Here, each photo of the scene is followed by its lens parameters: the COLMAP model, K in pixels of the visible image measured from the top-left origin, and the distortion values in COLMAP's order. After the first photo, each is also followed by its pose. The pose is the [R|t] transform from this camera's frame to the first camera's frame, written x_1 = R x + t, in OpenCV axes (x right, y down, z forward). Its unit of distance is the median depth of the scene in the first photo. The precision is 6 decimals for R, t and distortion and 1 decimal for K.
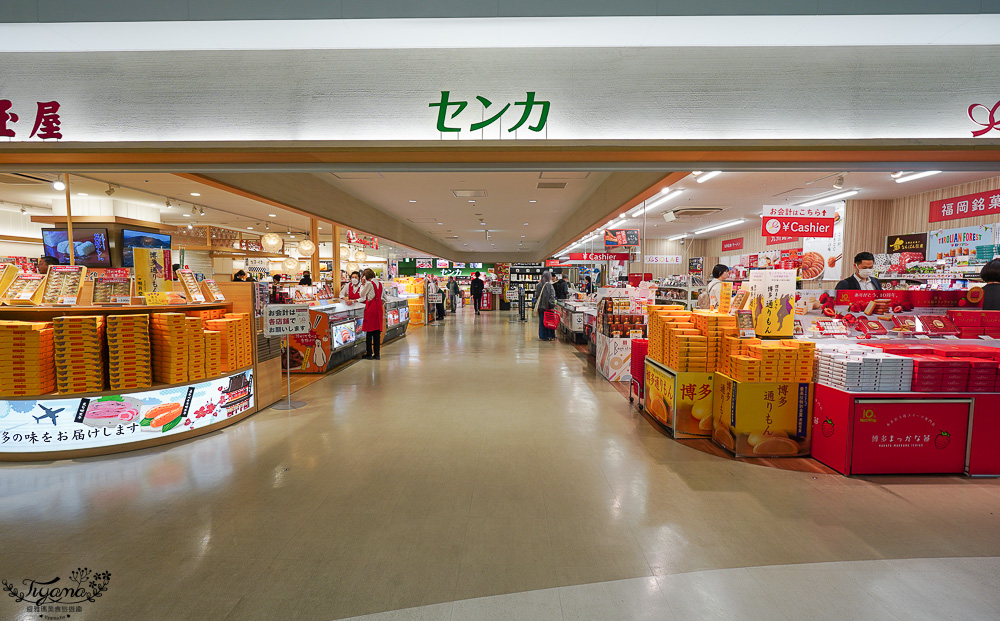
lens RADIAL K [[461.3, 0, 500.5], [0, 461.3, 313.3], [0, 0, 1]] dist [-0.004935, 0.000593]
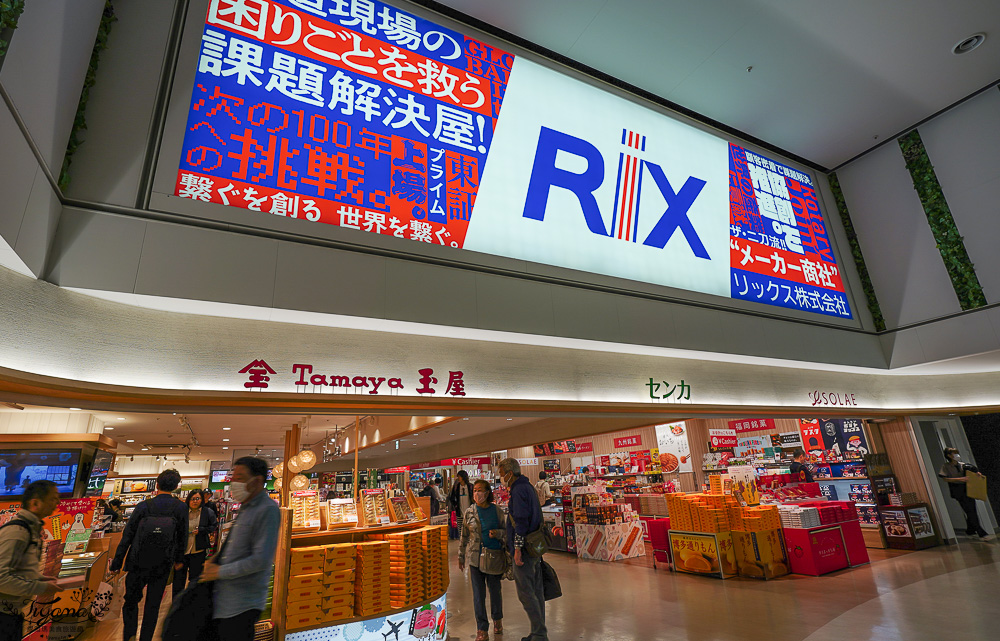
lens RADIAL K [[481.3, 0, 499.3], [0, 481.3, 320.0], [0, 0, 1]] dist [-0.009337, 0.000725]
pose [[0.871930, 0.102839, 0.478710, -1.389088], [0.093625, 0.924636, -0.369166, -0.020341], [-0.480597, 0.366706, 0.796589, -0.321366]]
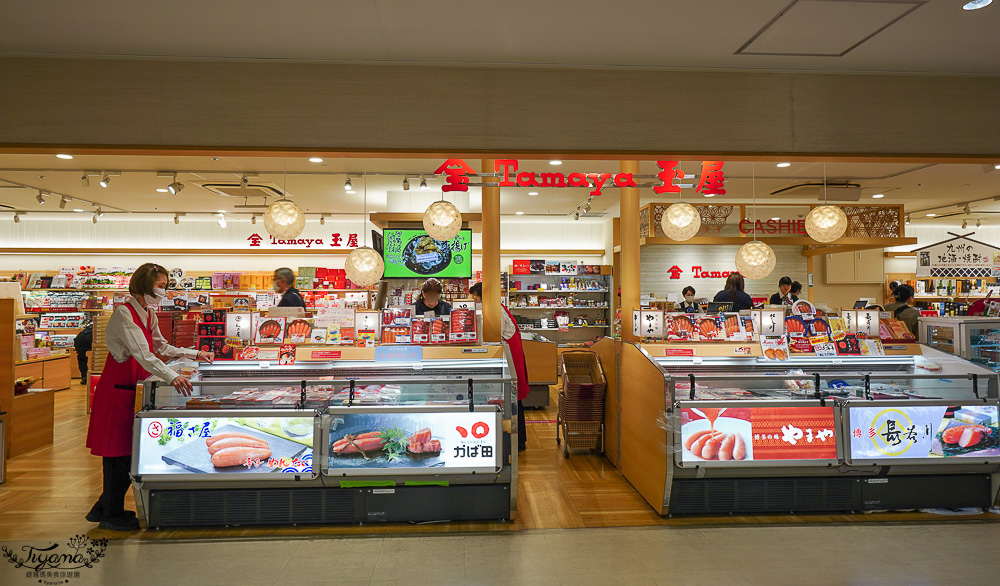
lens RADIAL K [[566.1, 0, 499.5], [0, 566.1, 289.9], [0, 0, 1]] dist [-0.005046, -0.000786]
pose [[0.996919, -0.006789, 0.078145, -0.319456], [0.012712, 0.997061, -0.075550, 0.124640], [-0.077403, 0.076310, 0.994075, -2.082766]]
